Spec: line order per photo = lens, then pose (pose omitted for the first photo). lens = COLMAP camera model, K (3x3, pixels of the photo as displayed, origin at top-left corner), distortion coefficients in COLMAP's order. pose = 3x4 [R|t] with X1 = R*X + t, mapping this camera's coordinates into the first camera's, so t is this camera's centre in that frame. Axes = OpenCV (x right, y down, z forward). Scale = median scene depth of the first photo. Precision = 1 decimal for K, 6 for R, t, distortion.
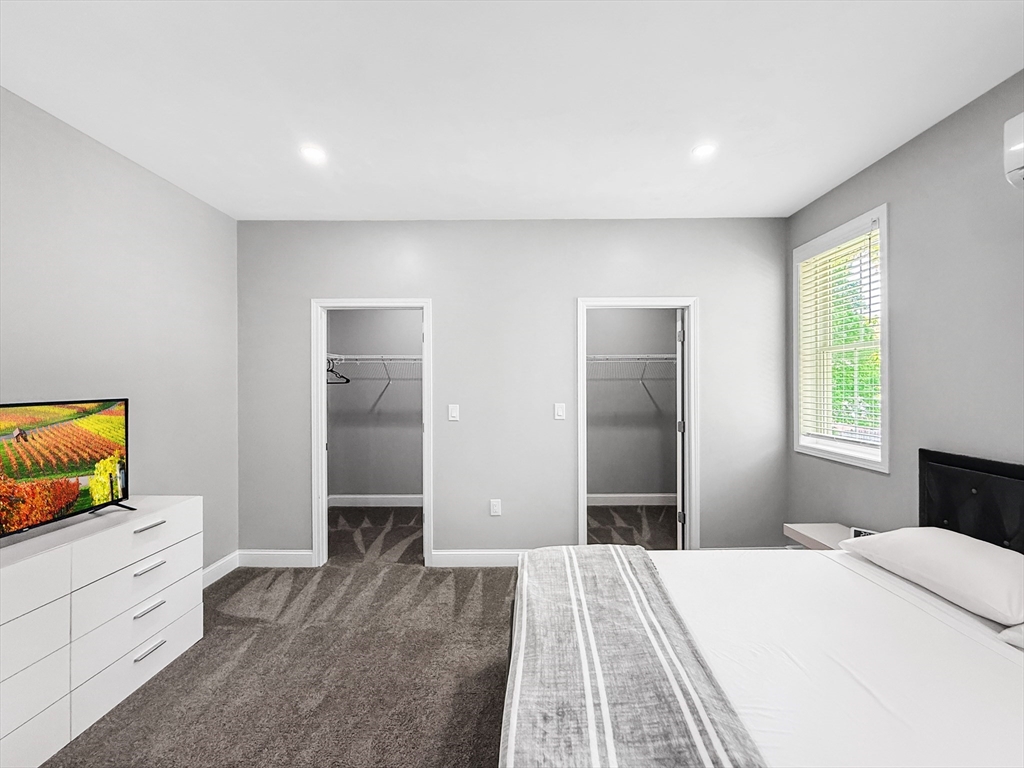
lens RADIAL K [[444.6, 0, 514.4], [0, 444.6, 384.2], [0, 0, 1]] dist [0.003338, -0.000091]
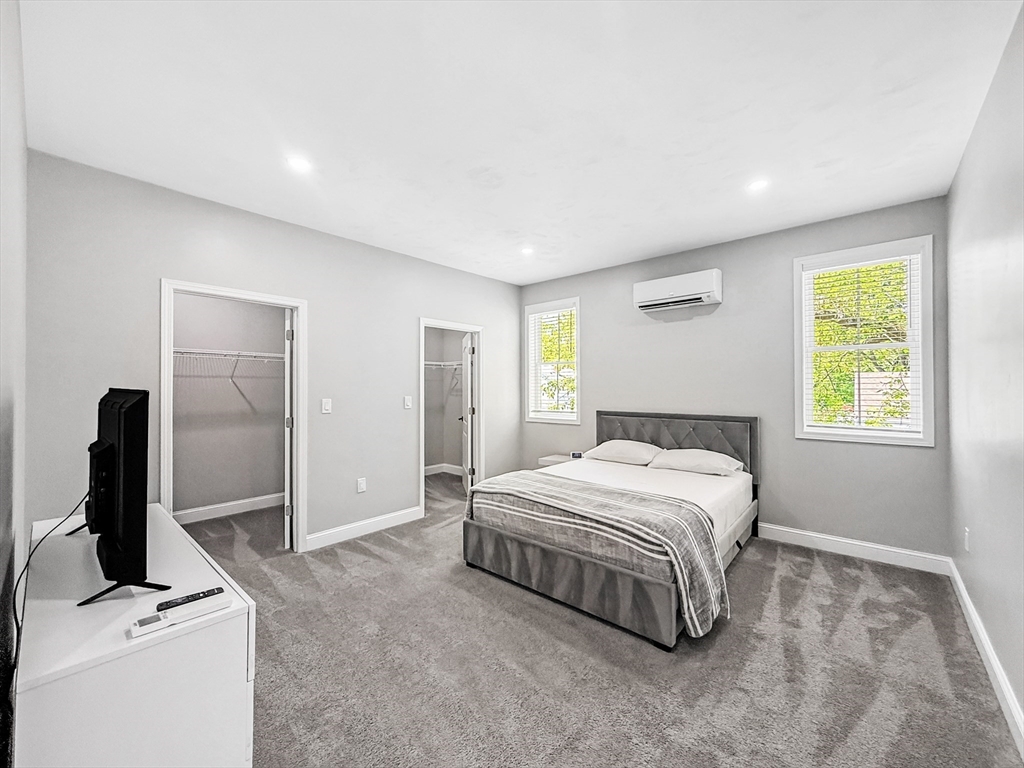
lens RADIAL K [[414.9, 0, 511.2], [0, 414.9, 383.8], [0, 0, 1]] dist [0.001875, 0.000223]
pose [[0.654491, 0.004279, 0.756058, -0.623198], [-0.004997, 0.999987, -0.001334, 0.006615], [-0.756054, -0.002905, 0.654503, -0.026772]]
